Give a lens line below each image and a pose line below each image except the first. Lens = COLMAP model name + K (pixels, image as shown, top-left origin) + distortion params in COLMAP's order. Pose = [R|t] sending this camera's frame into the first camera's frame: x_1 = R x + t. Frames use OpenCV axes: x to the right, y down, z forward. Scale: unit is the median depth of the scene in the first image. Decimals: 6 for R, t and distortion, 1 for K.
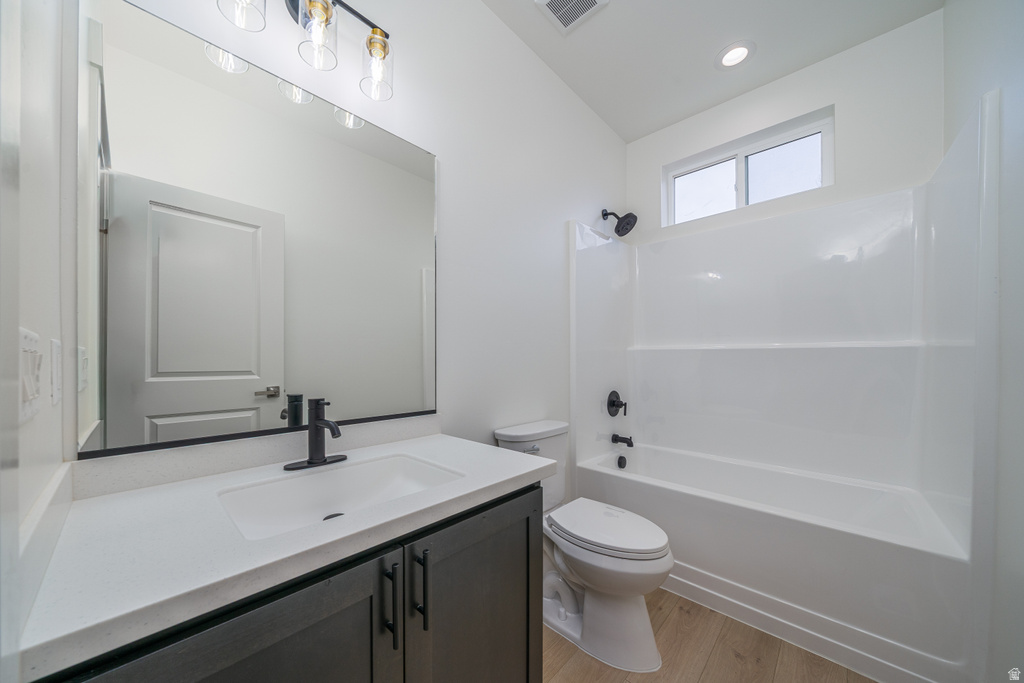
lens RADIAL K [[355.1, 0, 519.2], [0, 355.1, 343.9], [0, 0, 1]] dist [-0.004449, -0.000081]
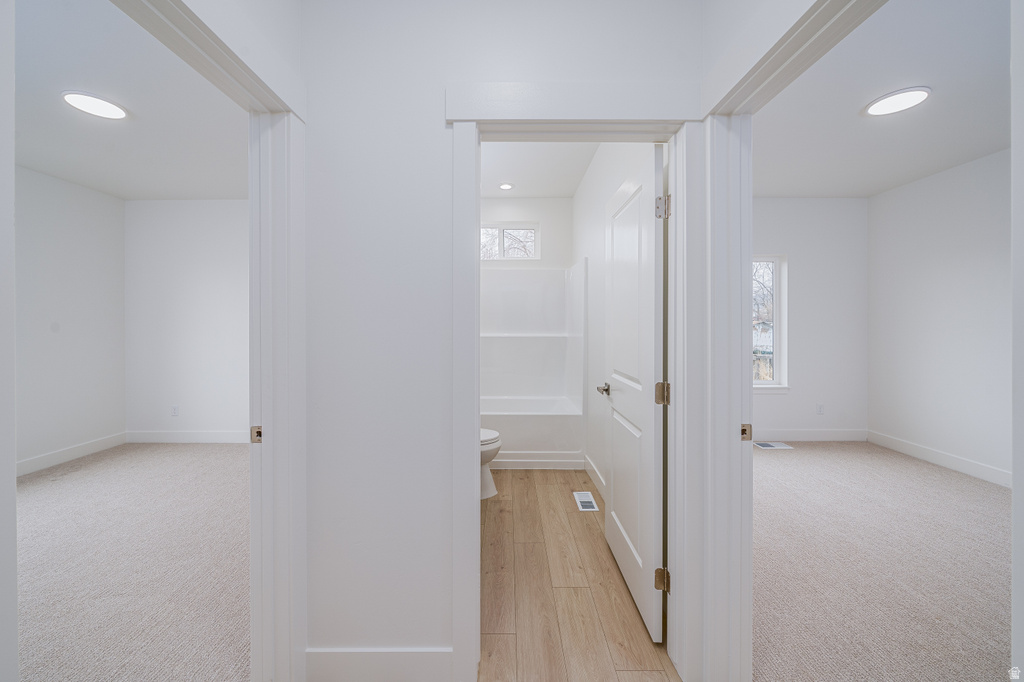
lens RADIAL K [[355.1, 0, 514.6], [0, 355.1, 324.4], [0, 0, 1]] dist [-0.004449, -0.000081]
pose [[0.701762, 0.002637, 0.712406, -0.907334], [0.003428, 0.999969, -0.007078, -0.064348], [-0.712403, 0.007409, 0.701732, -0.492829]]
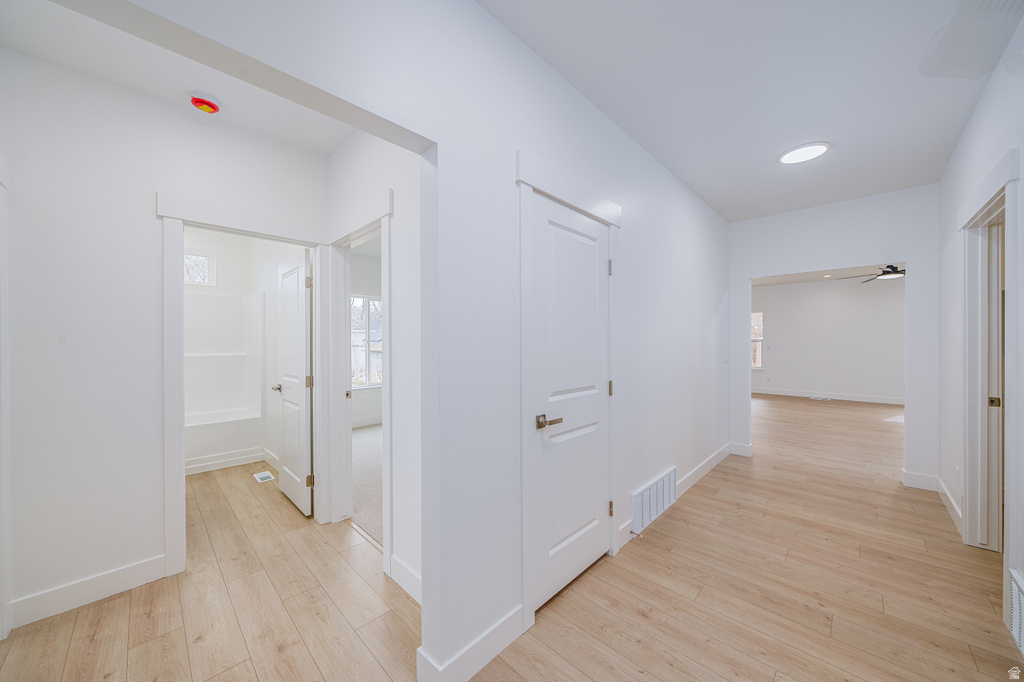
lens RADIAL K [[355.1, 0, 489.1], [0, 355.1, 347.1], [0, 0, 1]] dist [-0.004449, -0.000081]
pose [[0.018857, -0.005032, 0.999810, -1.732885], [0.009740, 0.999941, 0.004849, -0.058283], [-0.999775, 0.009647, 0.018905, -1.054718]]
